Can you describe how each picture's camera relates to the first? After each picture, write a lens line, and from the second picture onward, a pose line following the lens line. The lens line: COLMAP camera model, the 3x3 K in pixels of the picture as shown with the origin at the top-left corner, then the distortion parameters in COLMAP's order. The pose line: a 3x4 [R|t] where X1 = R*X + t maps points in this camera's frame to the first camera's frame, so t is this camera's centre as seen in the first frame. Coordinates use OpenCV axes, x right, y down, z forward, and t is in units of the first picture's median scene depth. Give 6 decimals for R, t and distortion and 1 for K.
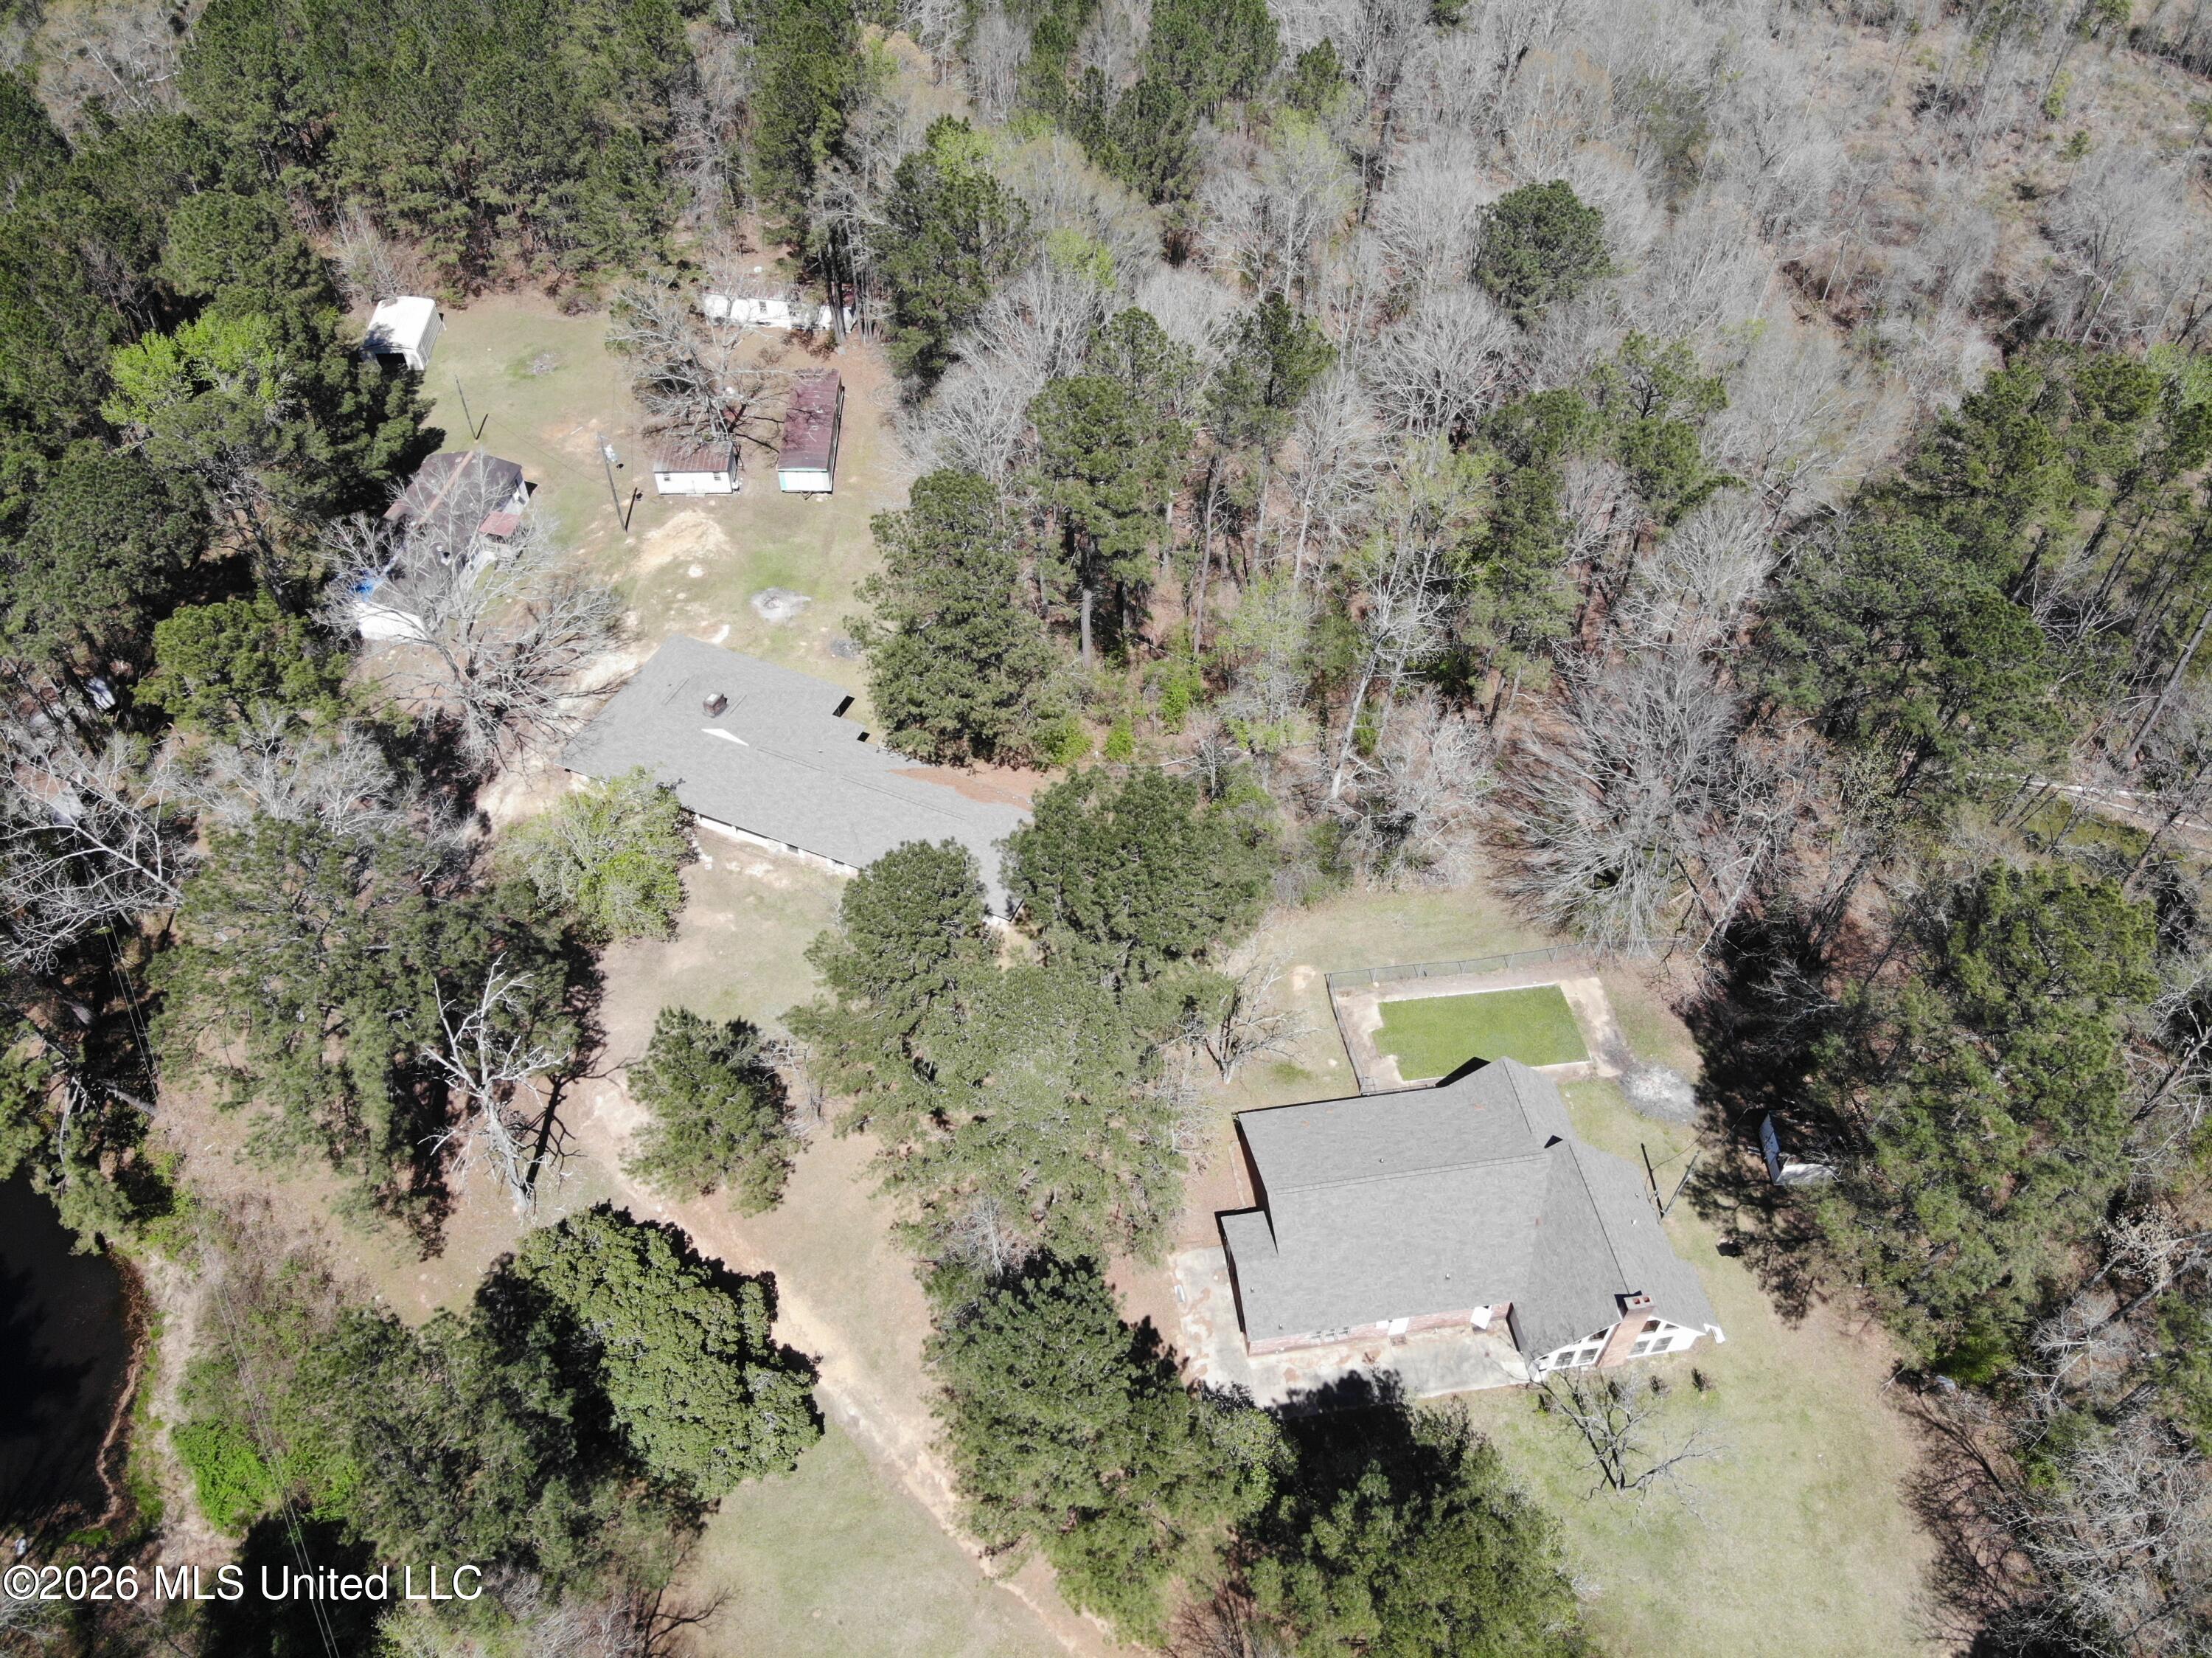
lens RADIAL K [[1678.3, 0, 1038.9], [0, 1678.3, 832.7], [0, 0, 1]] dist [0.144832, -0.320033]
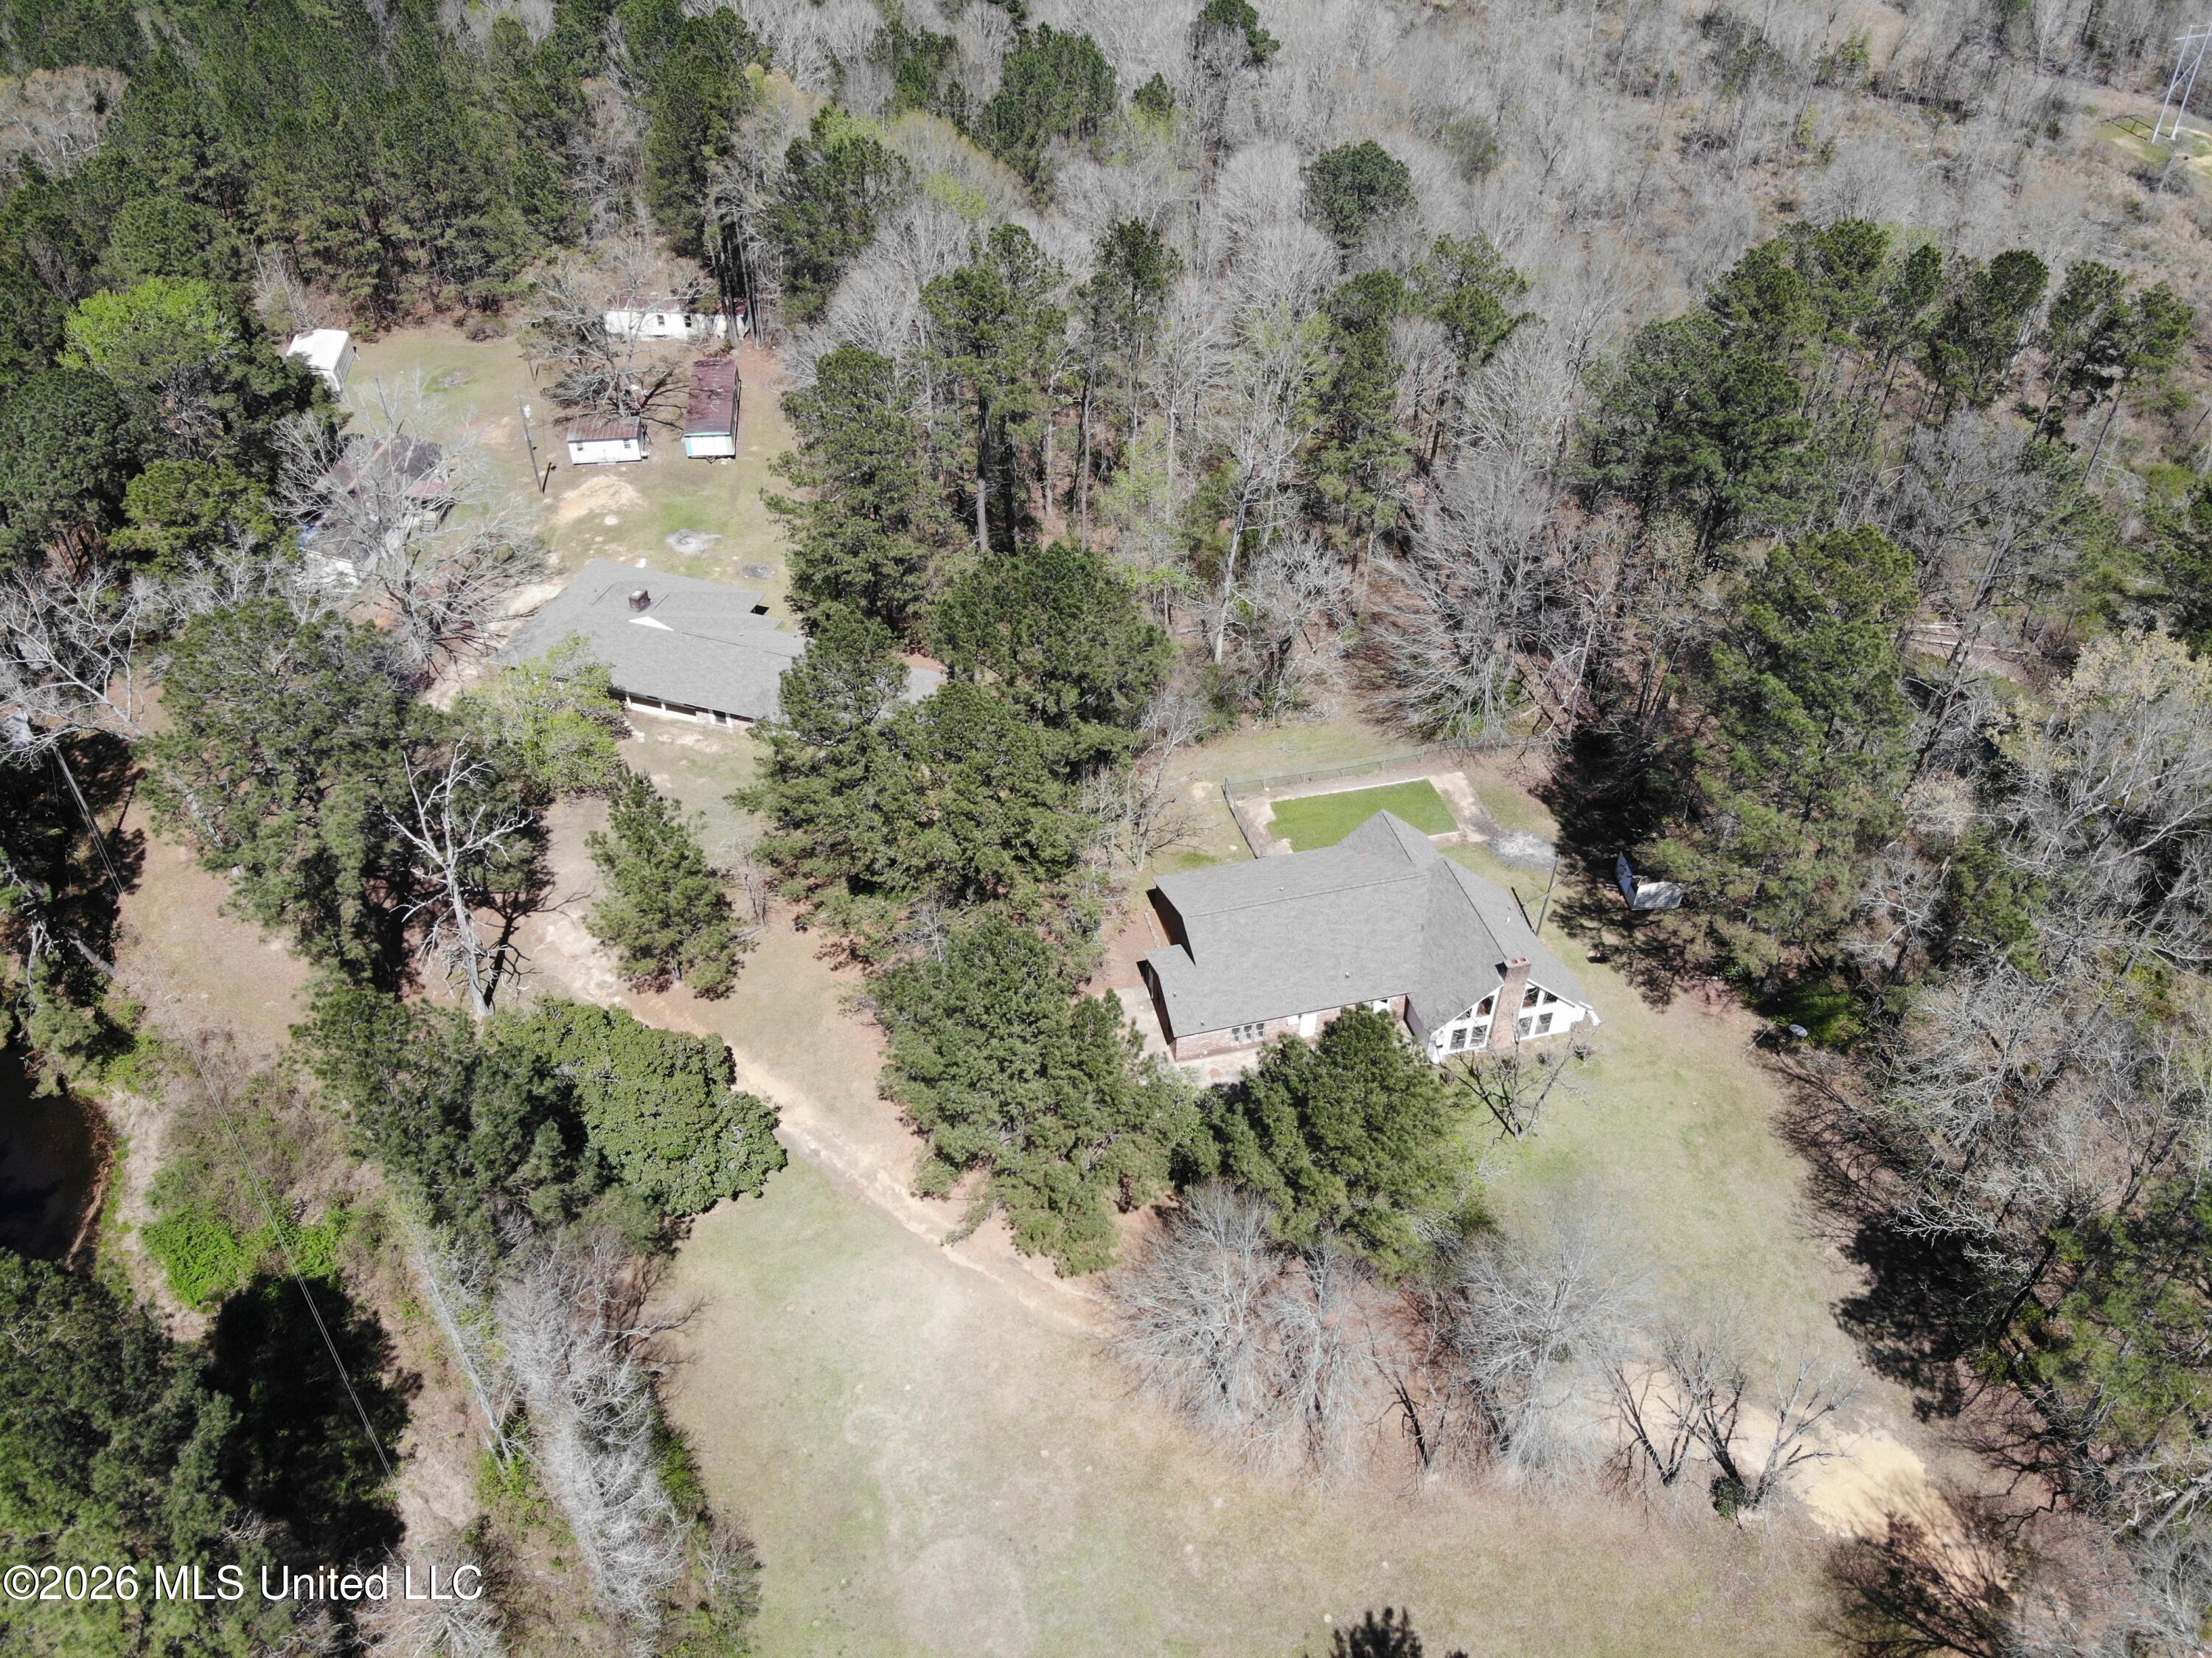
lens RADIAL K [[1678.3, 0, 1038.9], [0, 1678.3, 832.7], [0, 0, 1]] dist [0.144832, -0.320033]
pose [[0.995797, -0.056626, 0.071980, -0.028532], [0.064999, 0.990658, -0.119880, 0.242113], [-0.064519, 0.124055, 0.990176, -0.072681]]
